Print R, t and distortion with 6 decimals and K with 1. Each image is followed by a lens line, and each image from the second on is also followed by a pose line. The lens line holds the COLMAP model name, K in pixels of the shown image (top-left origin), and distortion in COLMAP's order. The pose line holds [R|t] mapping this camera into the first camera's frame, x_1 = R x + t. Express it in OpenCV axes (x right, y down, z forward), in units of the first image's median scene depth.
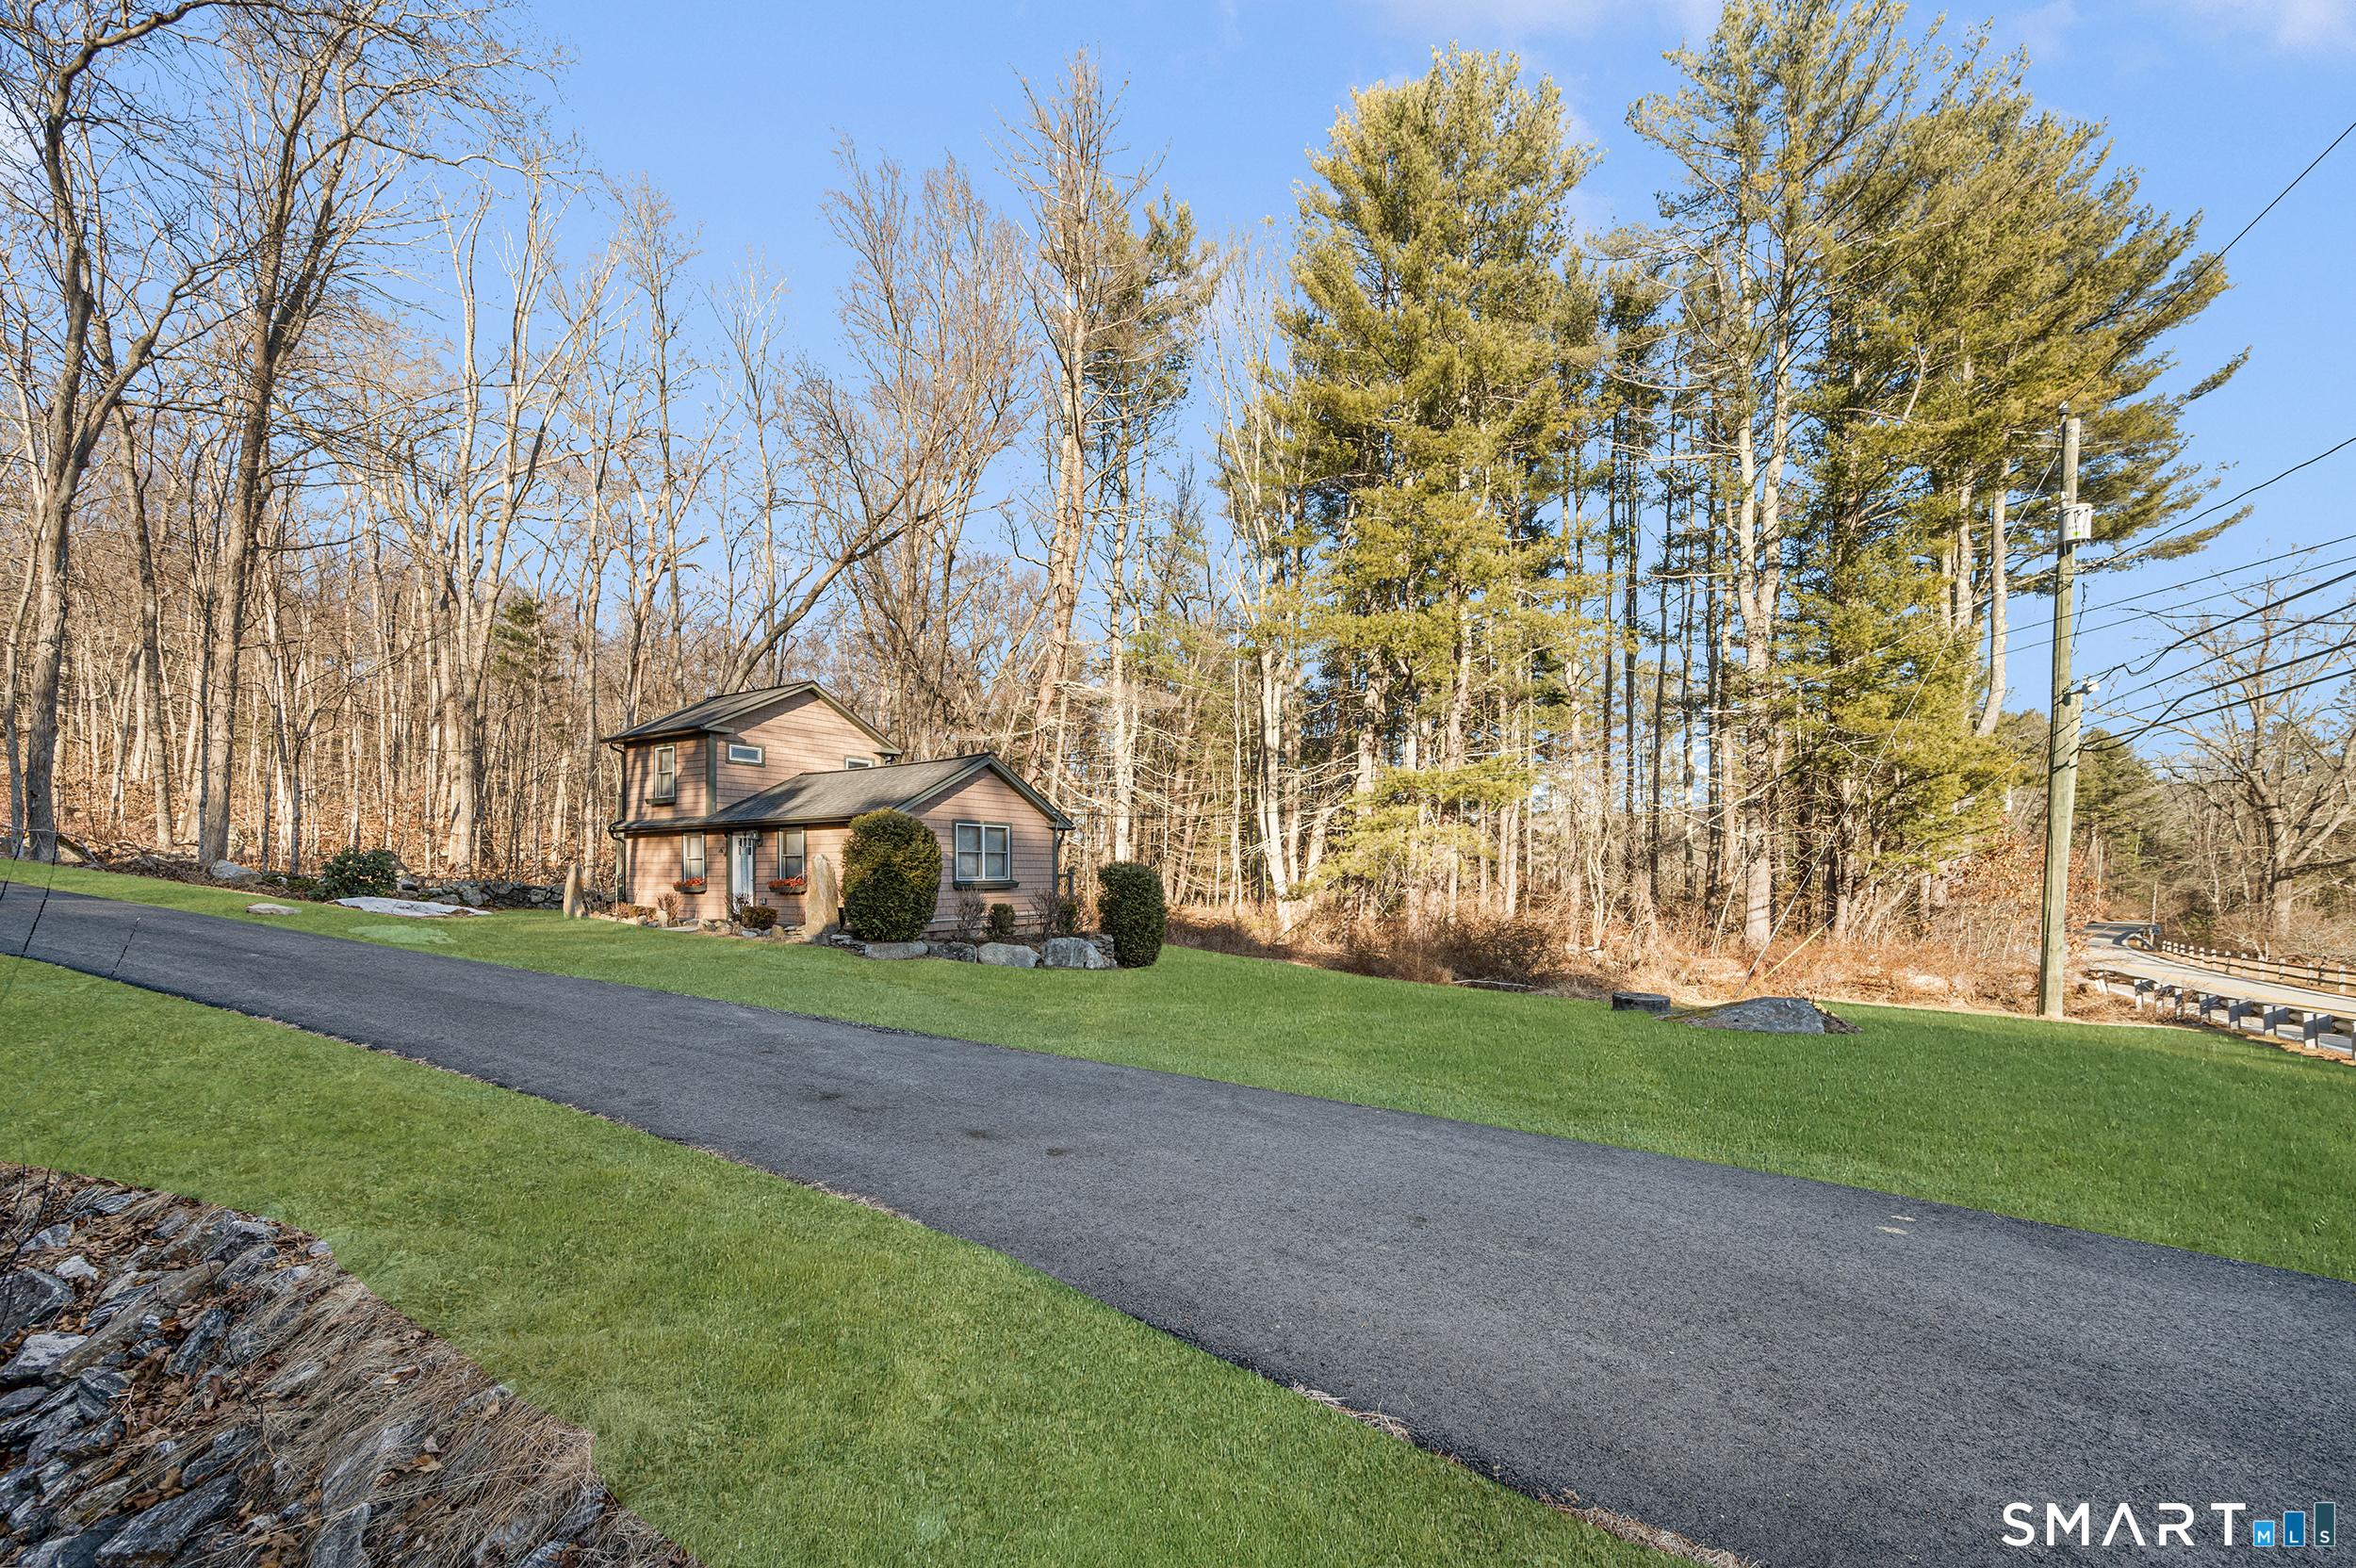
lens RADIAL K [[944.1, 0, 1171.0], [0, 944.1, 852.9], [0, 0, 1]] dist [-0.006151, 0.000111]
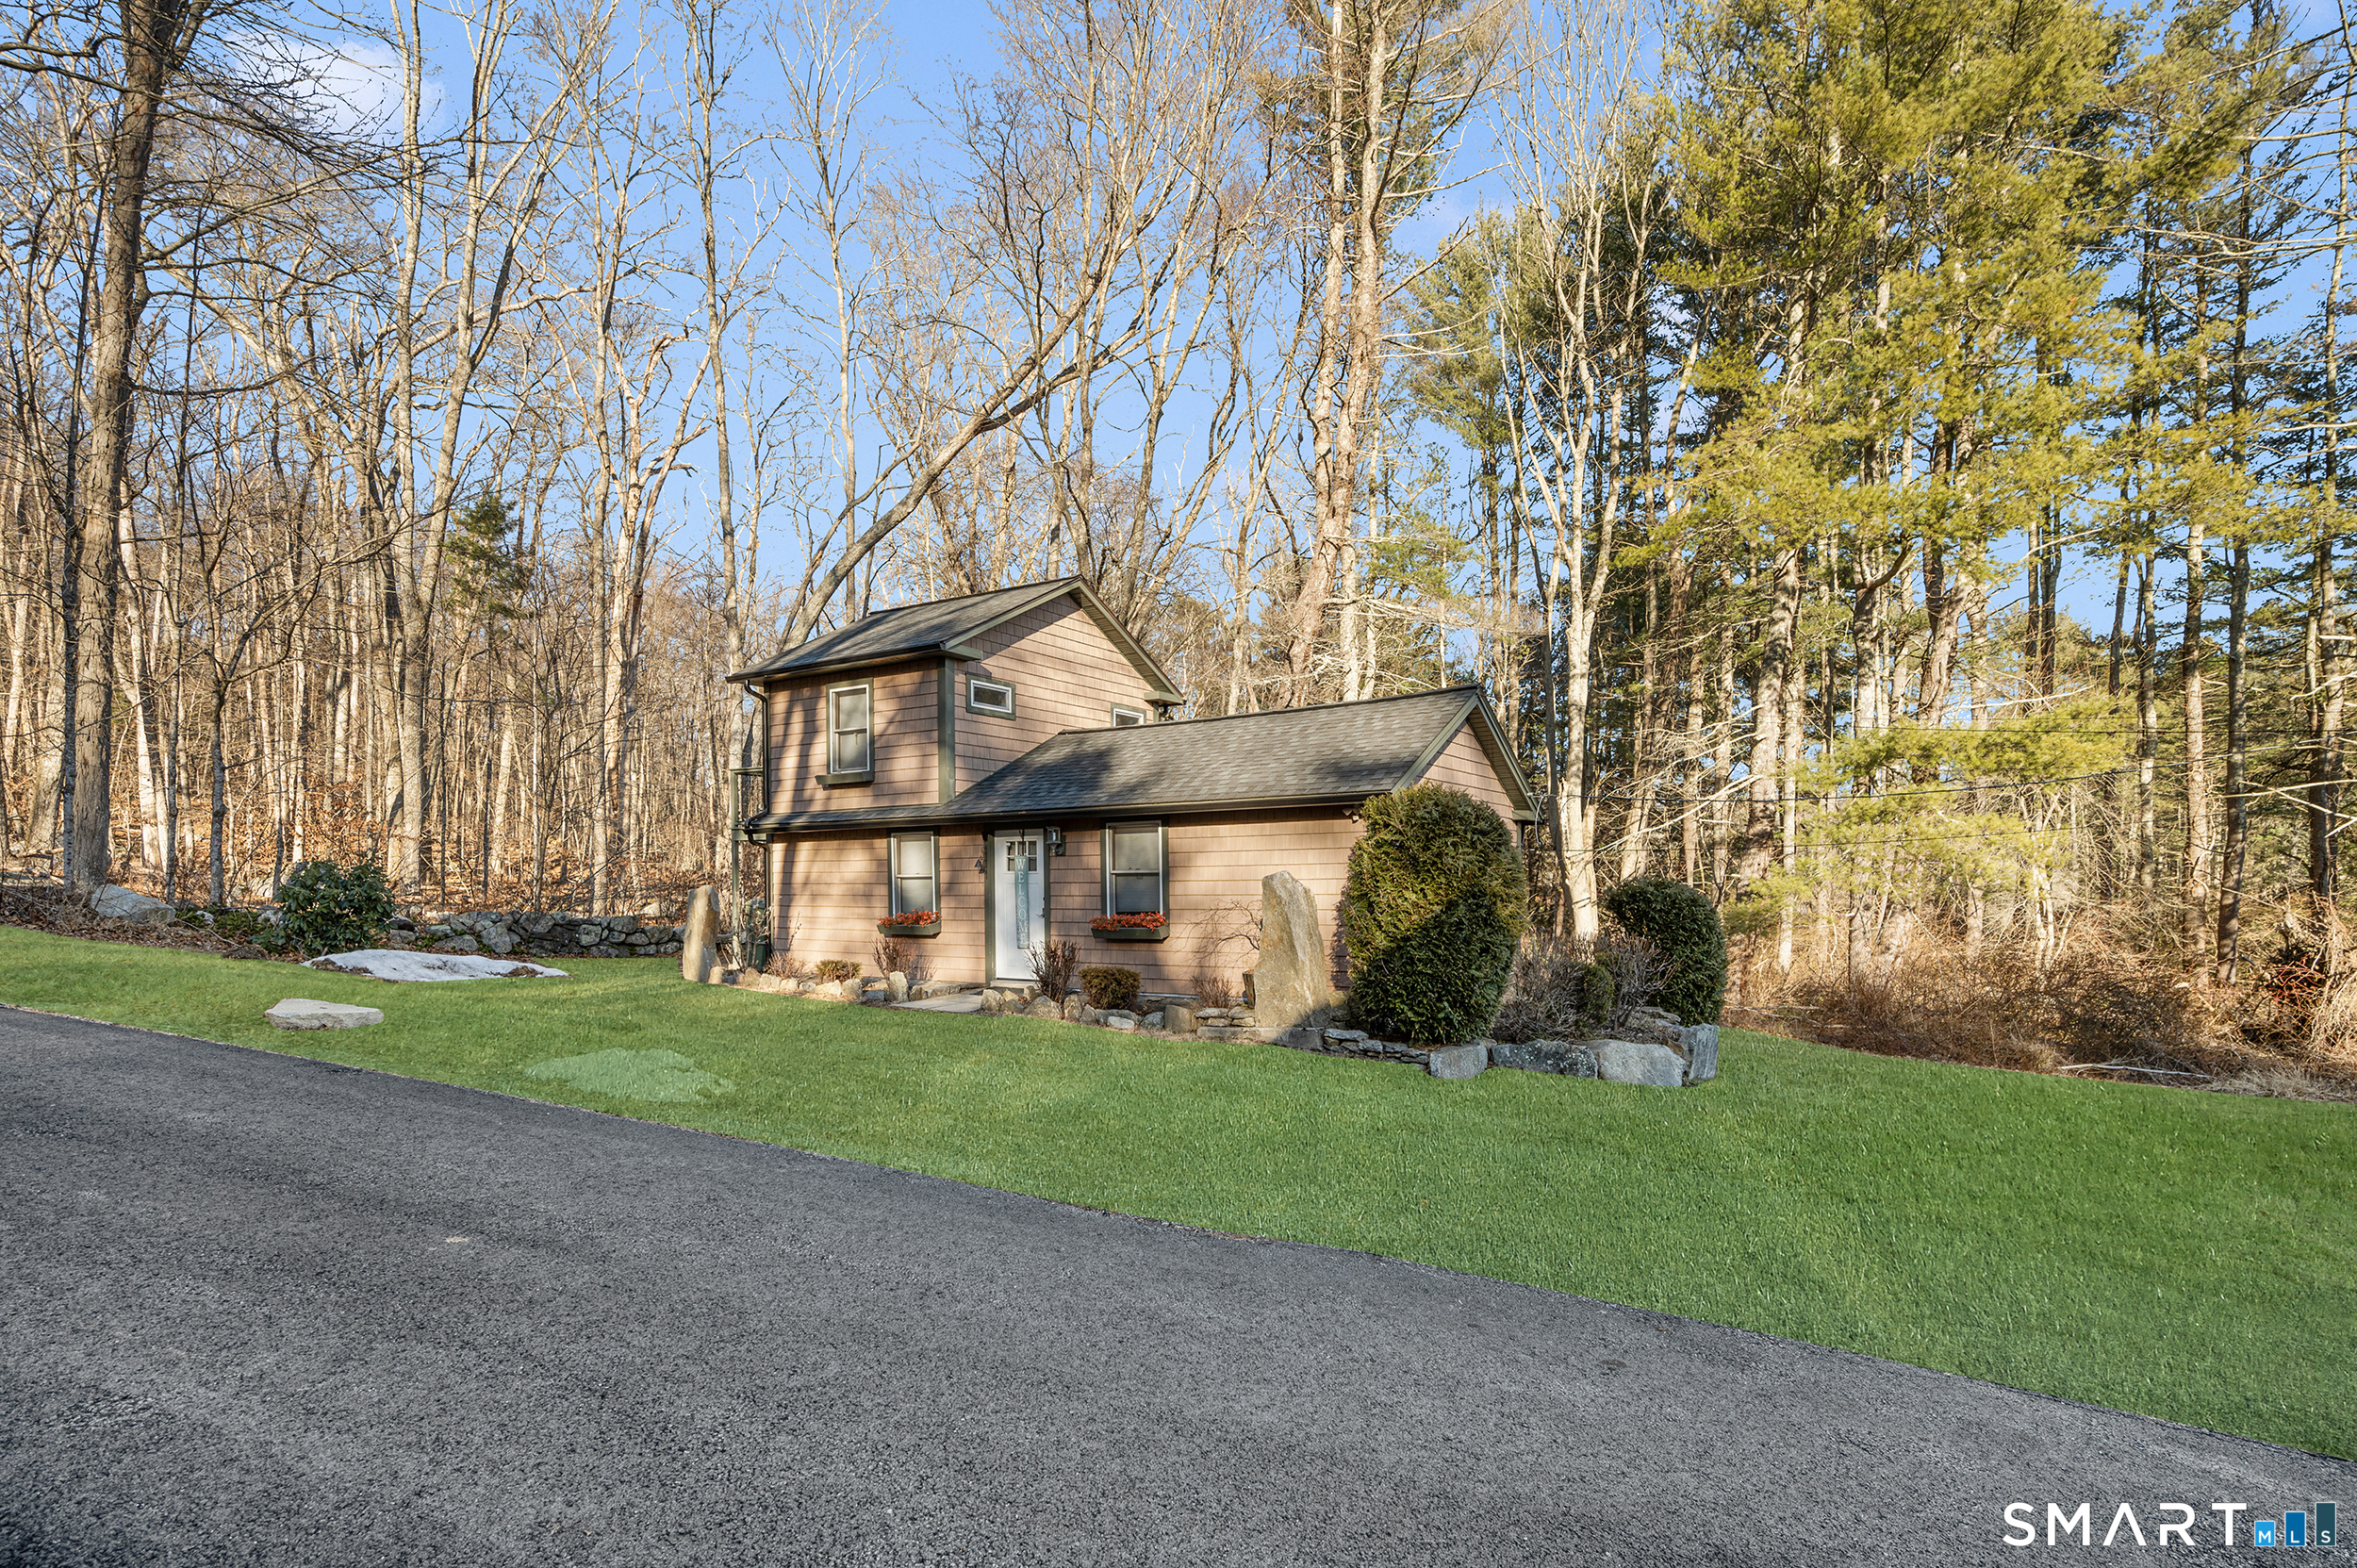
lens RADIAL K [[1144.8, 0, 1156.6], [0, 1144.8, 871.9], [0, 0, 1]] dist [-0.001945, -0.000261]
pose [[0.999903, -0.005429, -0.012845, -0.313461], [0.005598, 0.999898, 0.013149, -0.004476], [0.012772, -0.013220, 0.999831, 0.269830]]
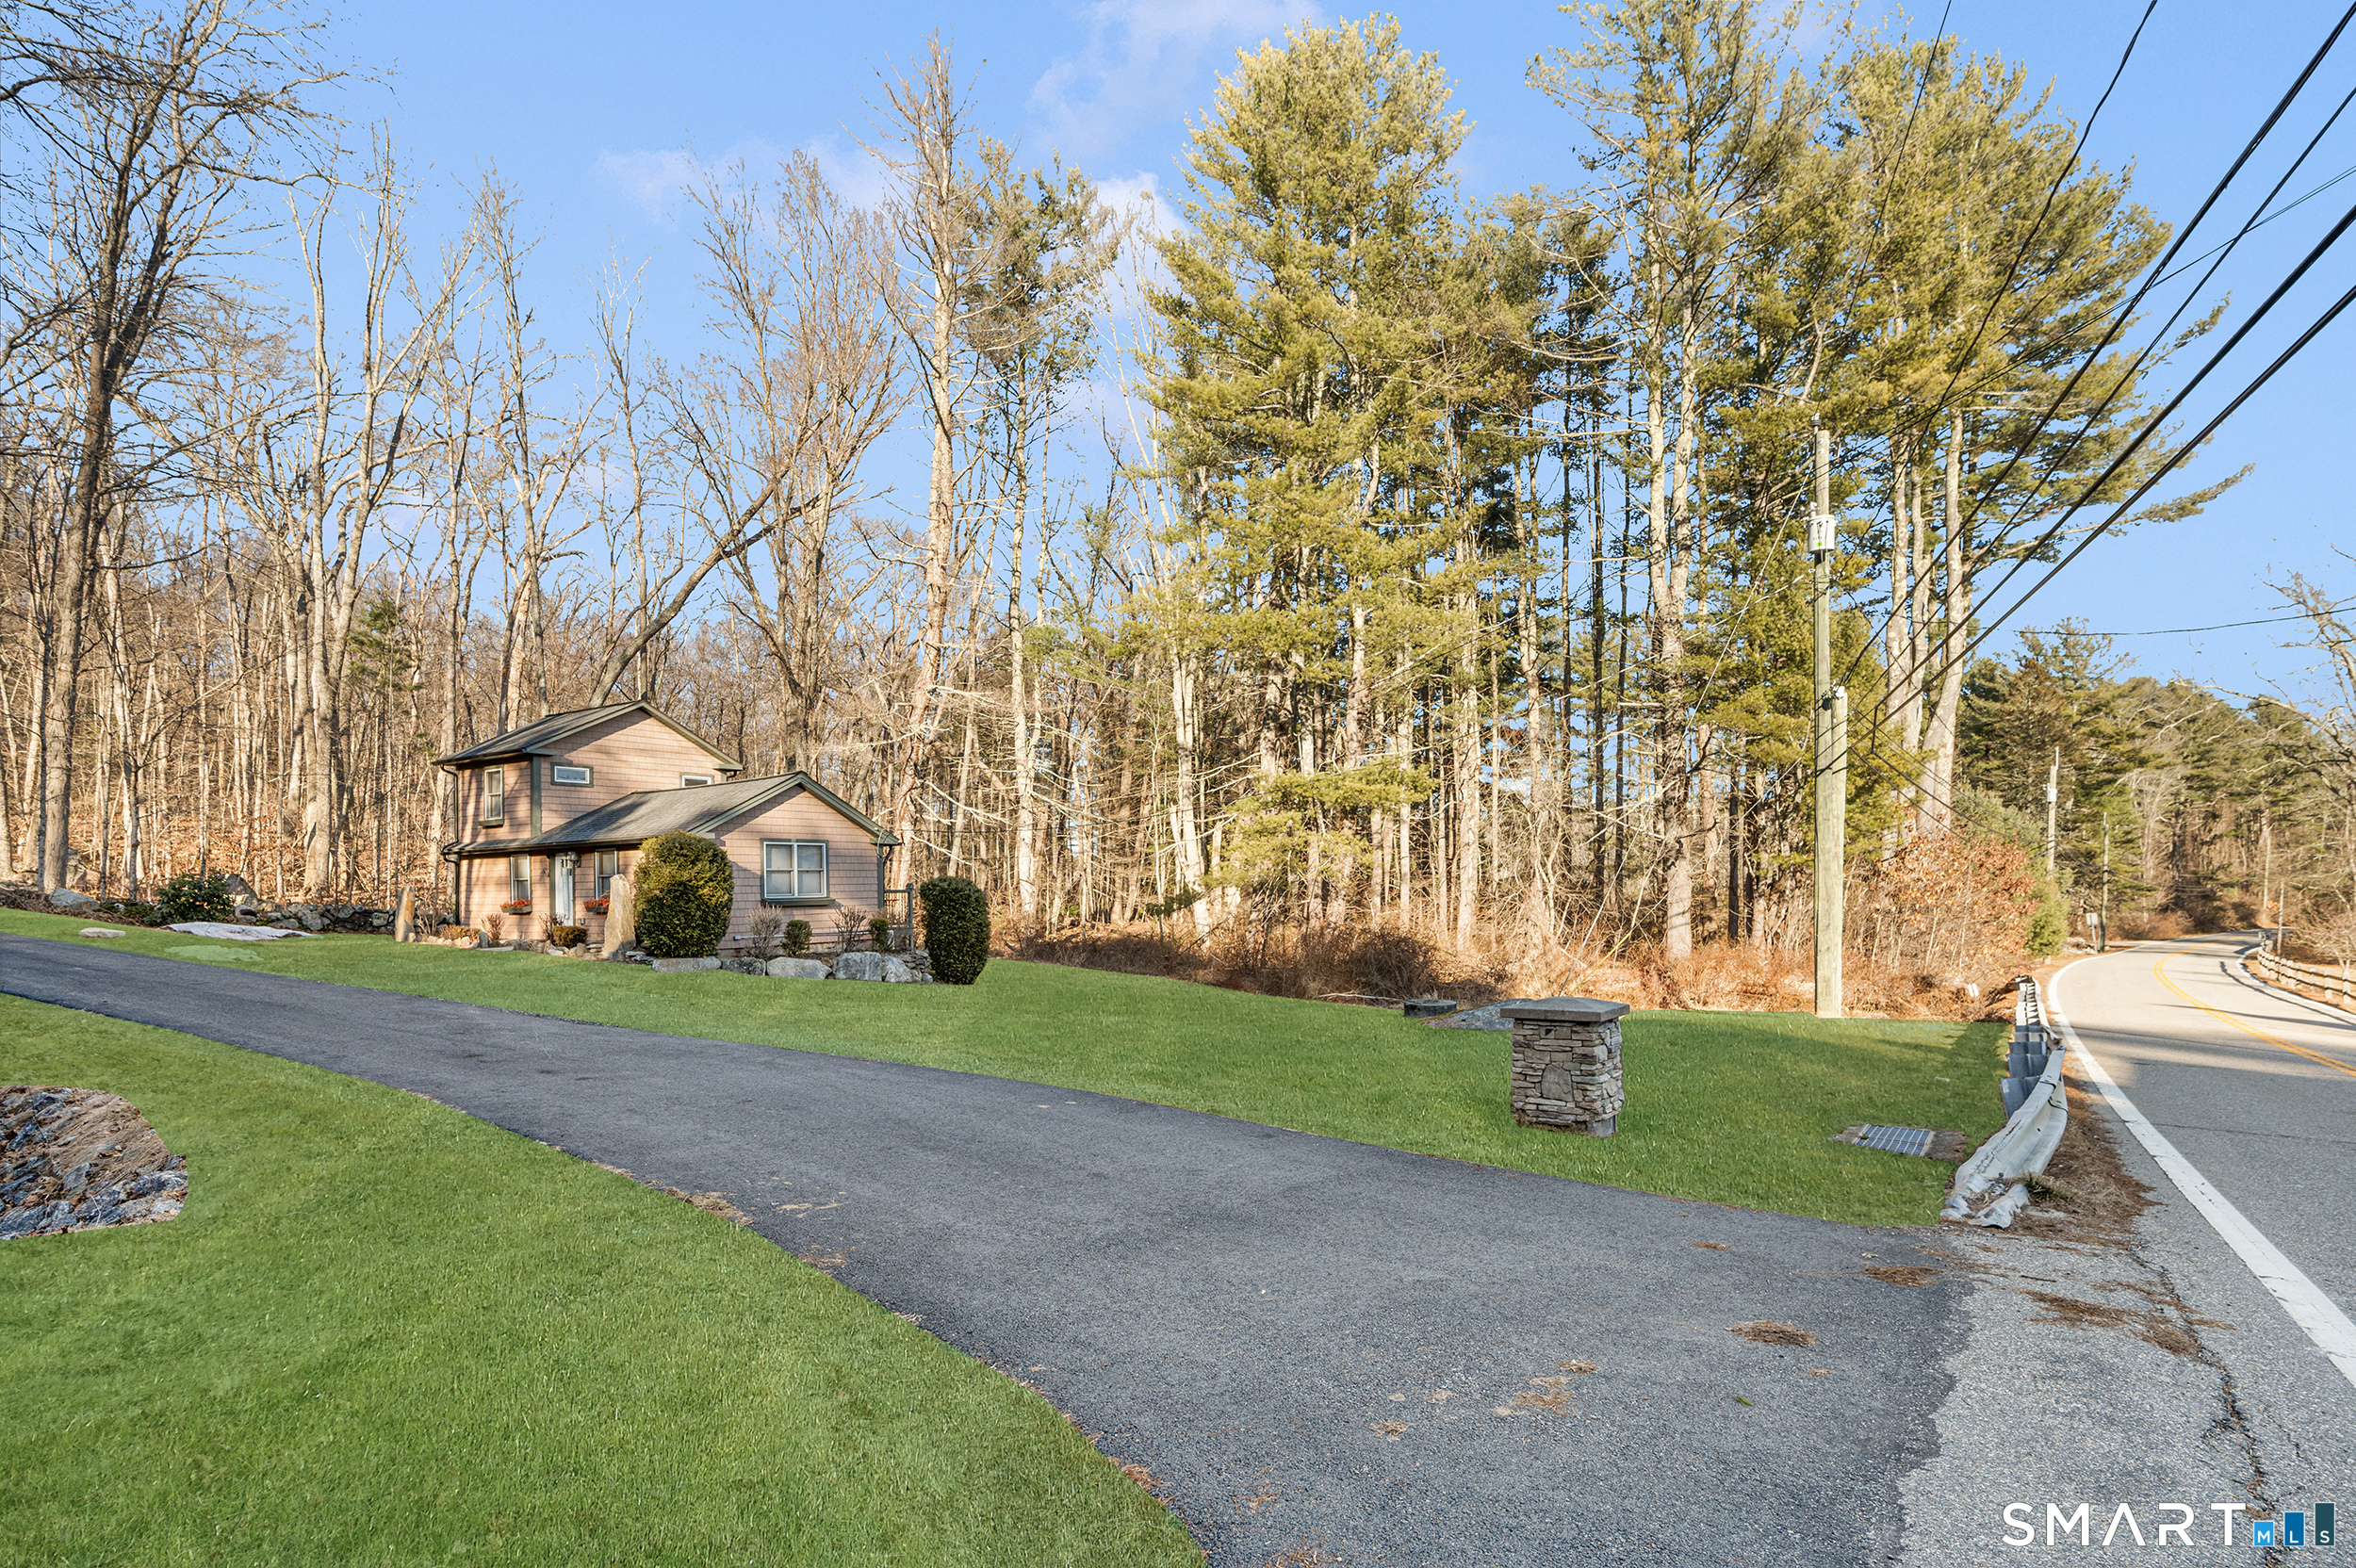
lens RADIAL K [[1144.2, 0, 1174.5], [0, 1144.2, 844.7], [0, 0, 1]] dist [-0.001945, -0.000261]
pose [[0.999622, -0.015371, -0.022817, 0.199498], [0.015076, 0.999801, -0.013046, -0.004374], [0.023013, 0.012697, 0.999655, -0.186271]]
